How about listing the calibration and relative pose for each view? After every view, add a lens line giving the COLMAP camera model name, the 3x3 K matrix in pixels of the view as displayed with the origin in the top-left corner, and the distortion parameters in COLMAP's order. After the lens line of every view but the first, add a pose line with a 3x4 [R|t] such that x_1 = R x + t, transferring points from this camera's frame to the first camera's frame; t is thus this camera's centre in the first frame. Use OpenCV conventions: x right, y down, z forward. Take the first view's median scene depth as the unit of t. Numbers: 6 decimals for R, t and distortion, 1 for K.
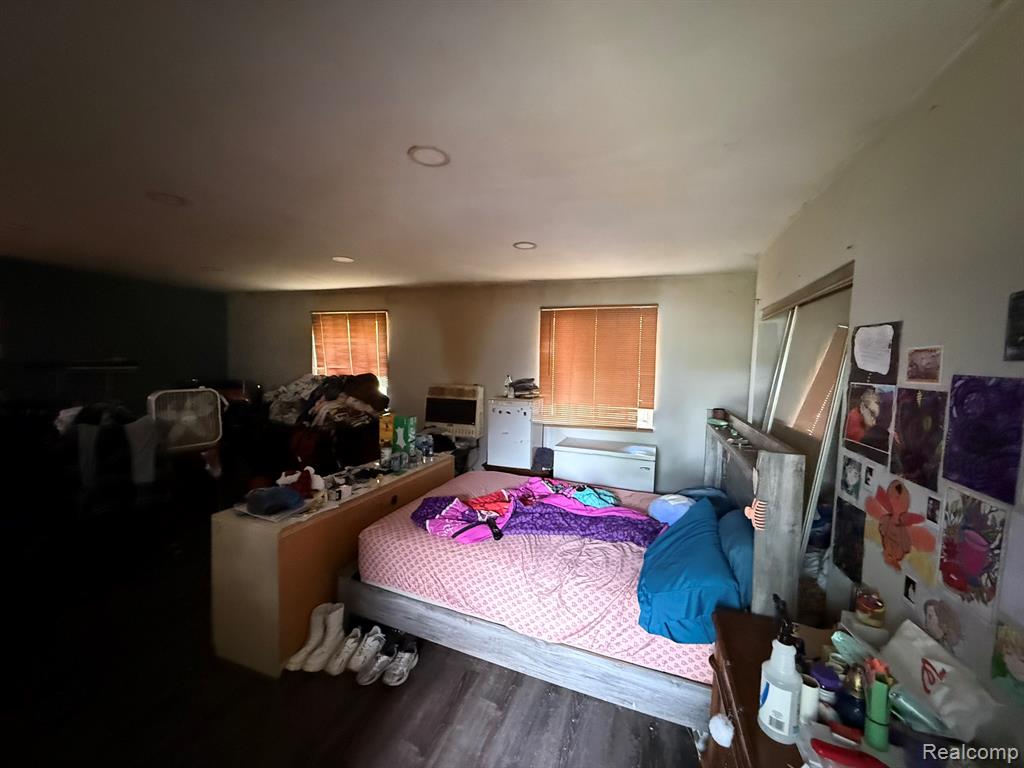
lens RADIAL K [[407.3, 0, 510.9], [0, 407.3, 386.9], [0, 0, 1]] dist [0.000604, 0.000237]
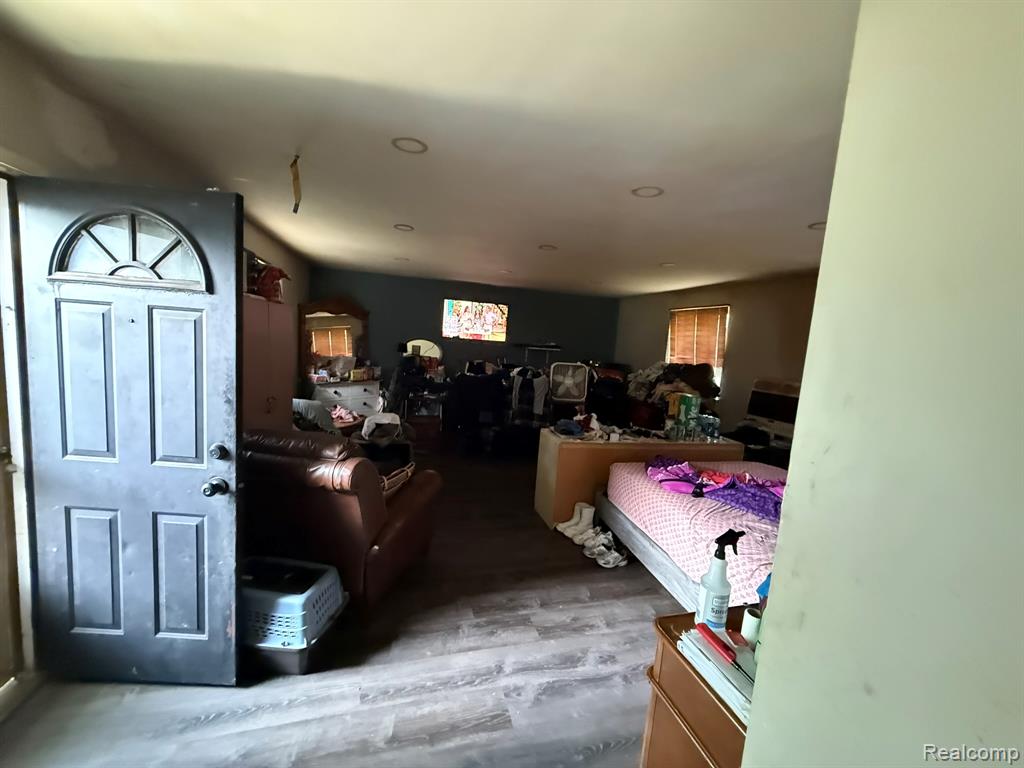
lens RADIAL K [[407.3, 0, 510.9], [0, 407.3, 386.9], [0, 0, 1]] dist [0.000604, 0.000237]
pose [[0.568937, 0.108029, -0.815255, 0.391299], [-0.106839, 0.992643, 0.056975, 0.035397], [0.815412, 0.054686, 0.576293, -0.077386]]
